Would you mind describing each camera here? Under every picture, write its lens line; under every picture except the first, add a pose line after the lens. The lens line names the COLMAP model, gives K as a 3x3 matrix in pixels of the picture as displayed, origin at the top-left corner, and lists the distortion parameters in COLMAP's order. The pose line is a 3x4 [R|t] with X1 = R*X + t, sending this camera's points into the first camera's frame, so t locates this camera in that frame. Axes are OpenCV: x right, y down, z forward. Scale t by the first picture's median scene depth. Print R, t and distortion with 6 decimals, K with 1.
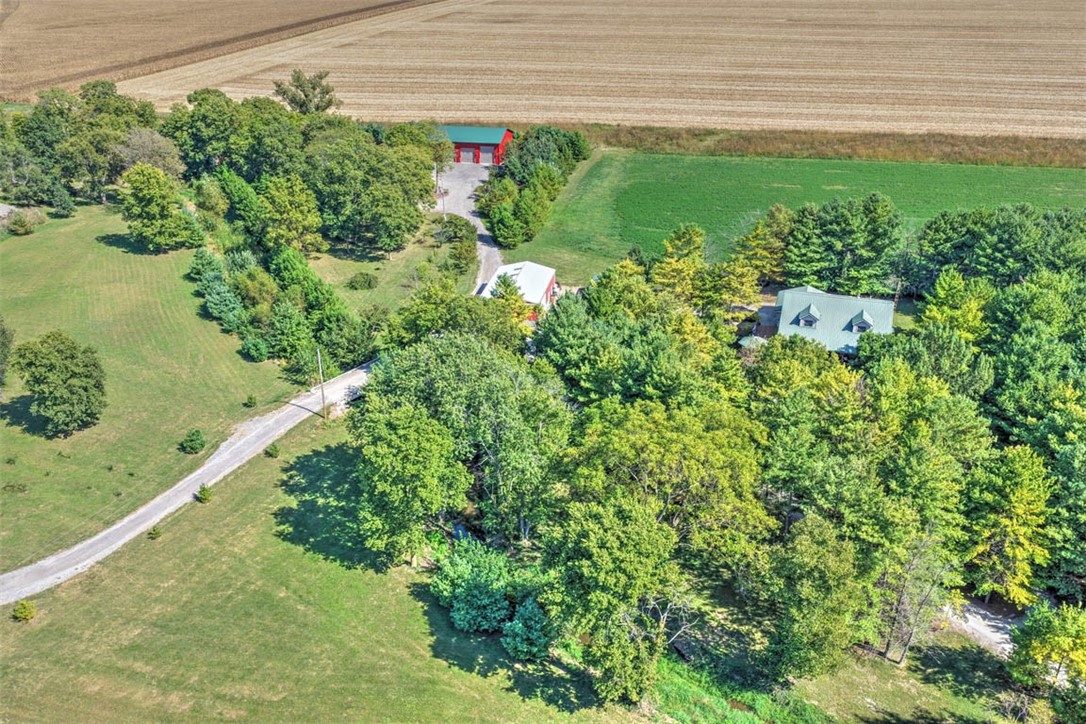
lens RADIAL K [[885.4, 0, 543.0], [0, 885.4, 362.0], [0, 0, 1]] dist [-0.000206, 0.010567]
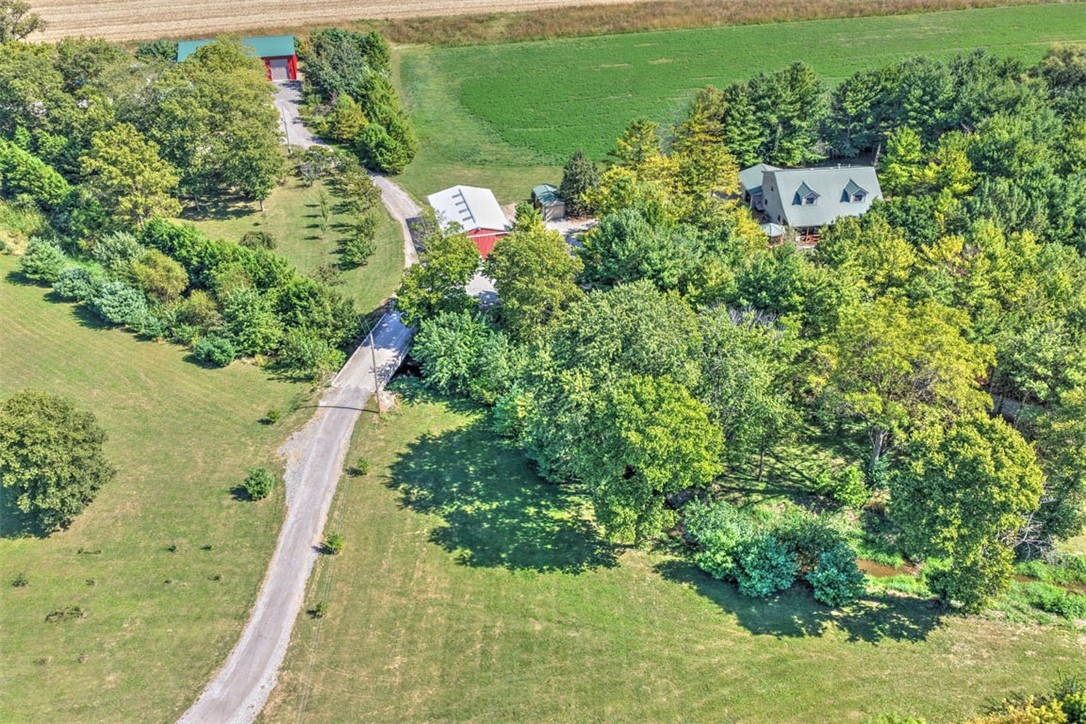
lens RADIAL K [[890.9, 0, 543.0], [0, 890.9, 362.0], [0, 0, 1]] dist [-0.008359, 0.023469]
pose [[0.906804, -0.233584, 0.350920, -0.352395], [0.190890, 0.969738, 0.152216, -0.073599], [-0.375856, -0.071043, 0.923951, 0.155349]]
